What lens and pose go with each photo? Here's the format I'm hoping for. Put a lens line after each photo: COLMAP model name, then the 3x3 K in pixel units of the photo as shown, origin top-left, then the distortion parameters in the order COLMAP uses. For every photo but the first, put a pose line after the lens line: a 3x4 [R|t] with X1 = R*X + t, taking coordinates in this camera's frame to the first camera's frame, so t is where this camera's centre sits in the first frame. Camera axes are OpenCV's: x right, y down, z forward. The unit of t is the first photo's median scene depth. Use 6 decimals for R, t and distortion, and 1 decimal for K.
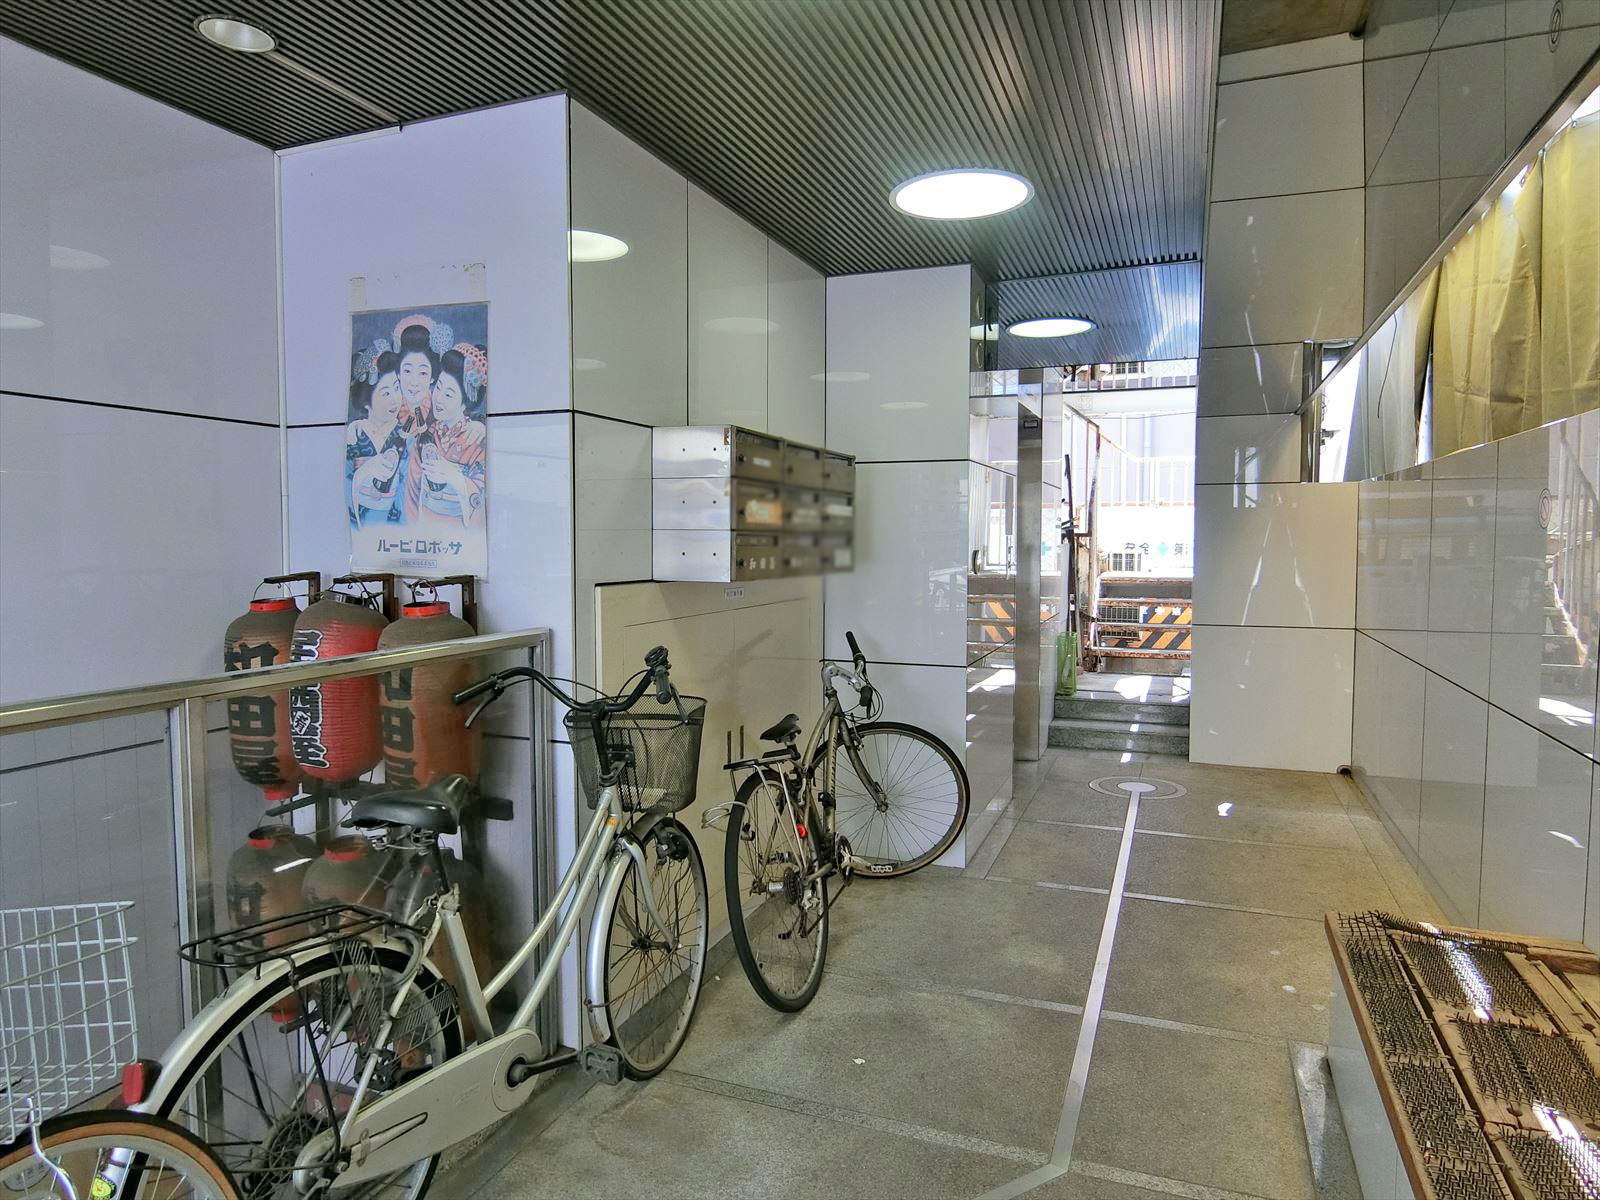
lens RADIAL K [[976.5, 0, 793.6], [0, 976.5, 588.2], [0, 0, 1]] dist [-0.005528, -0.005487]
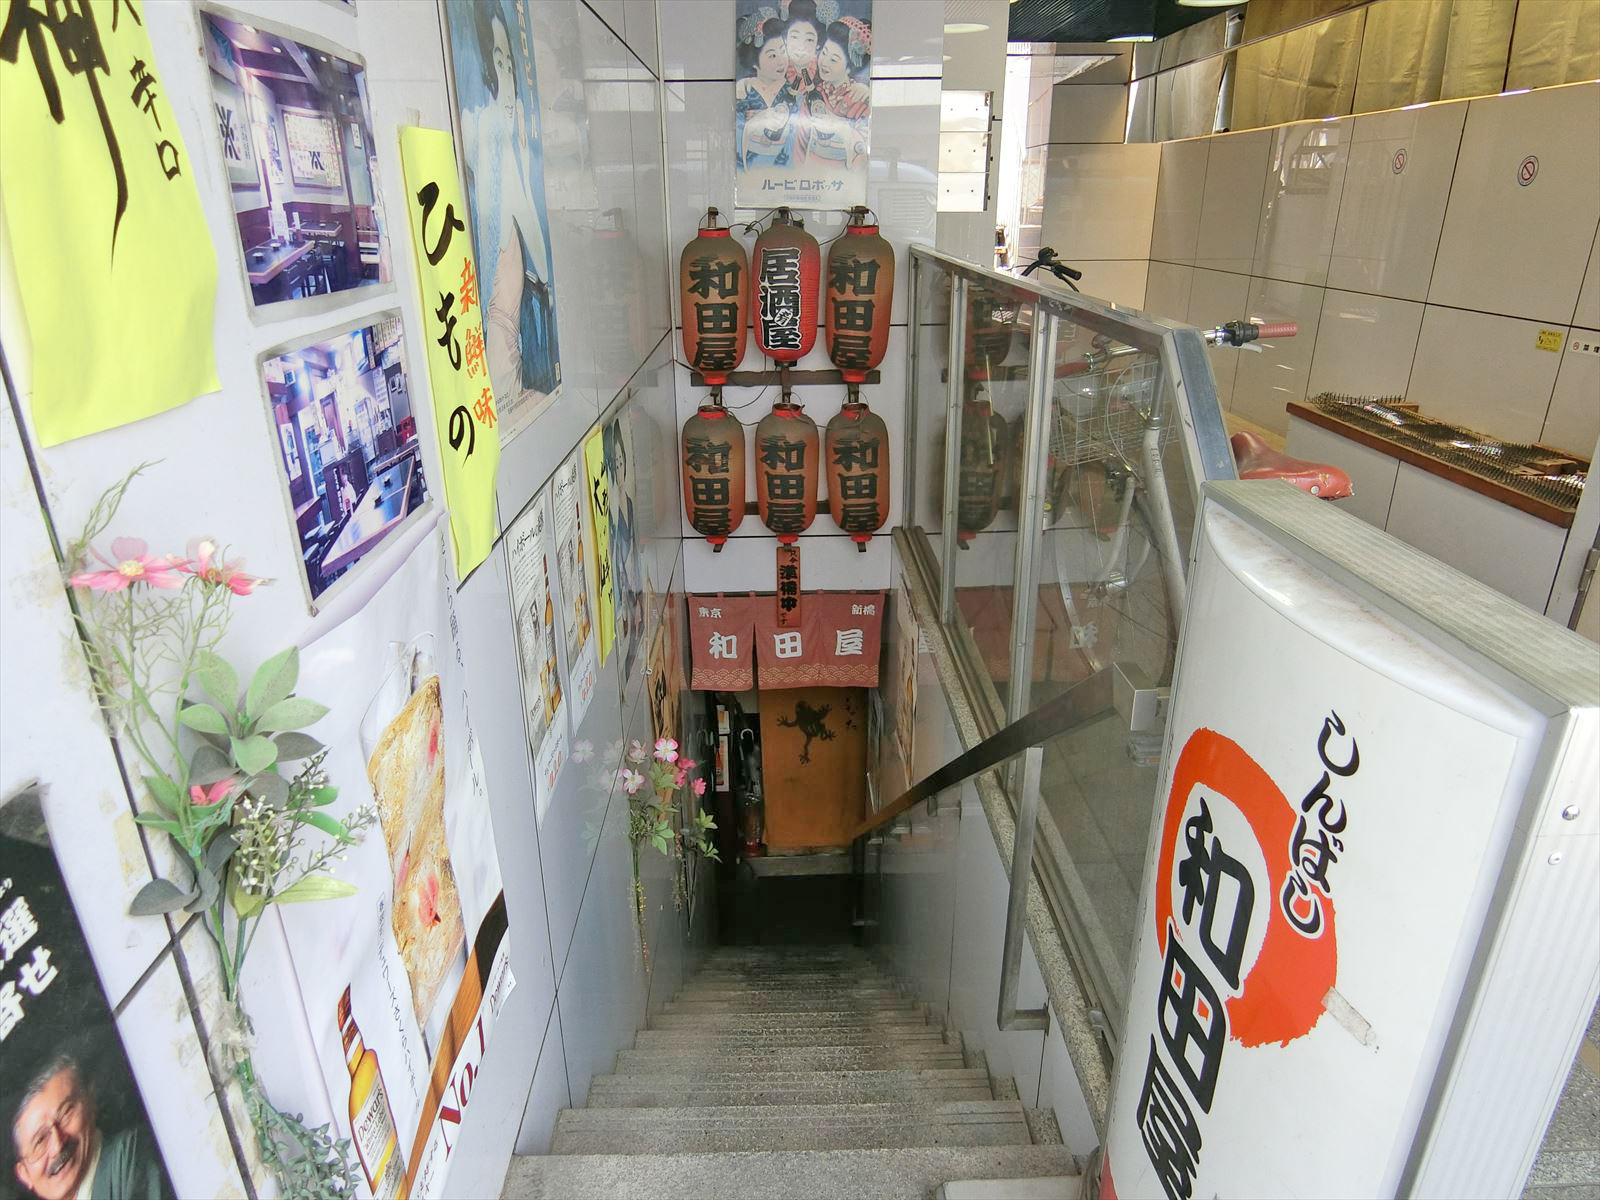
lens RADIAL K [[976.5, 0, 795.8], [0, 976.5, 594.8], [0, 0, 1]] dist [-0.005528, -0.005487]
pose [[0.919505, -0.155527, 0.361001, -0.962255], [0.031521, 0.944612, 0.326672, 0.050996], [-0.391813, -0.288997, 0.873478, -0.327466]]
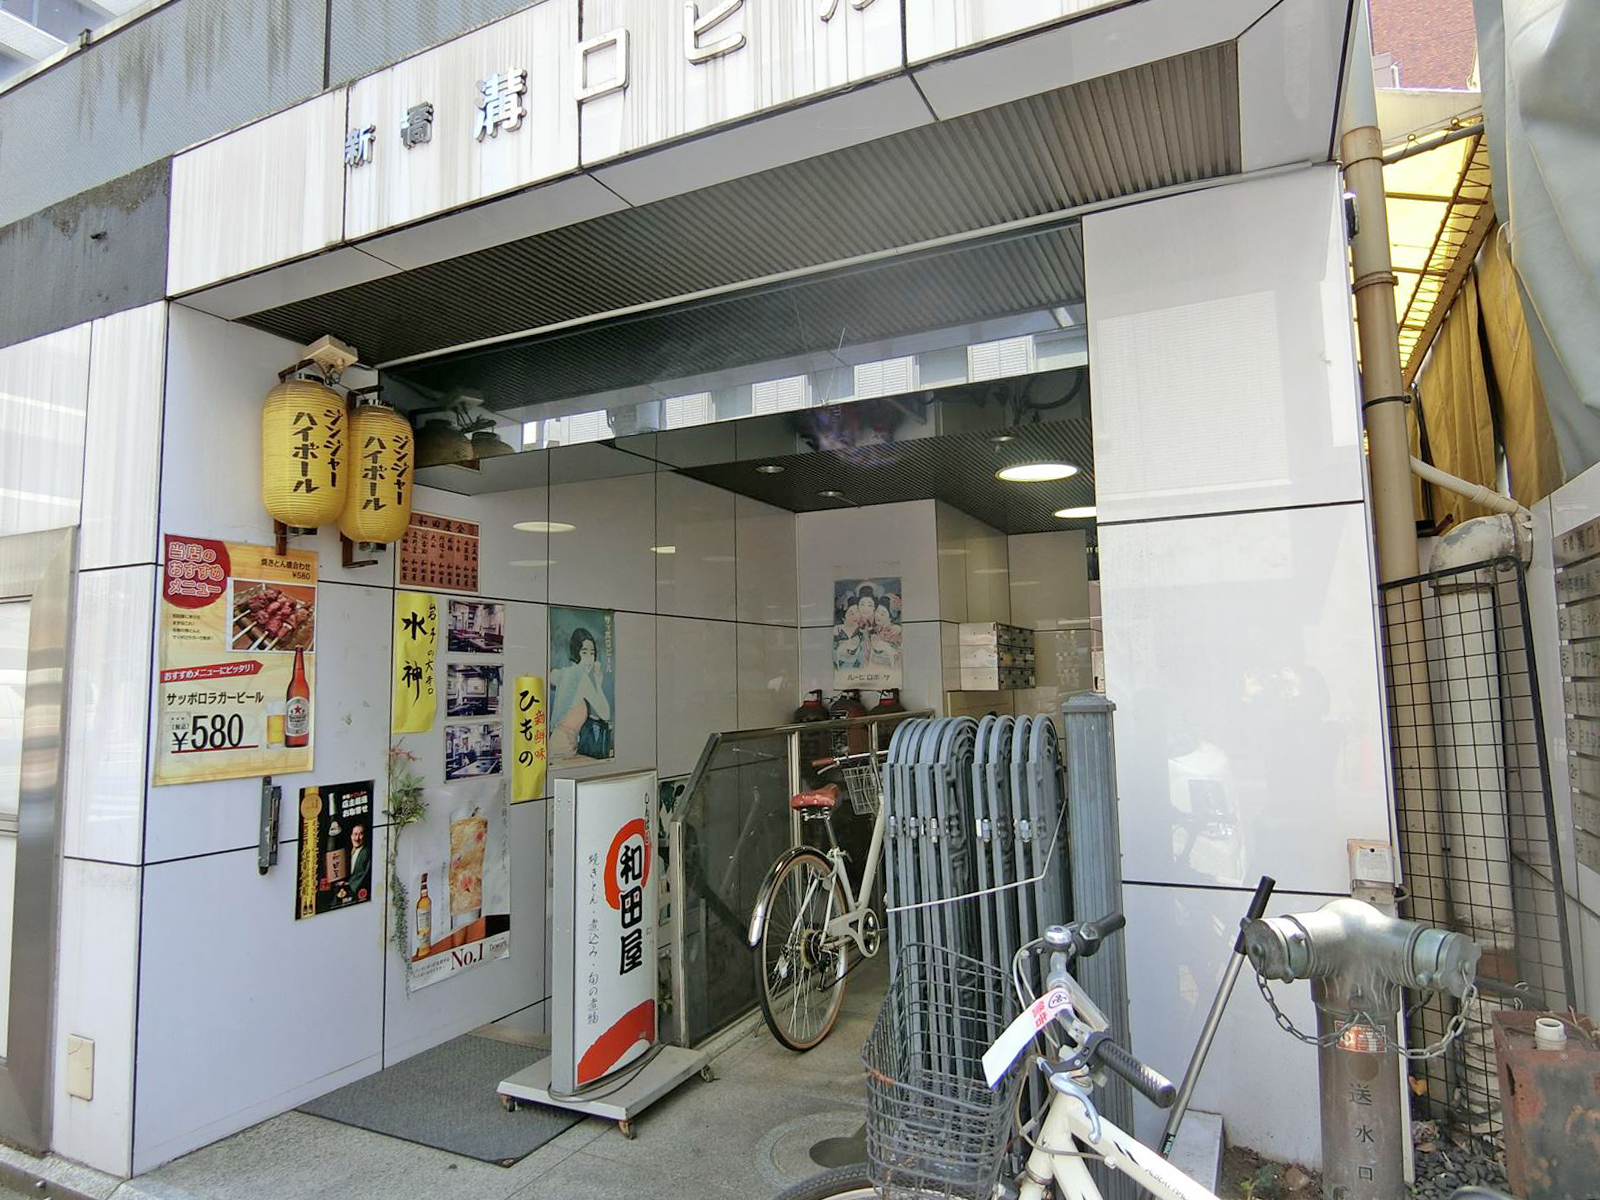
lens RADIAL K [[962.6, 0, 802.3], [0, 962.6, 597.4], [0, 0, 1]] dist [-0.008465, -0.000559]
pose [[0.997124, -0.031840, -0.068773, -0.377270], [0.021636, 0.989294, -0.144324, 0.100260], [0.072632, 0.142421, 0.987138, -1.359591]]
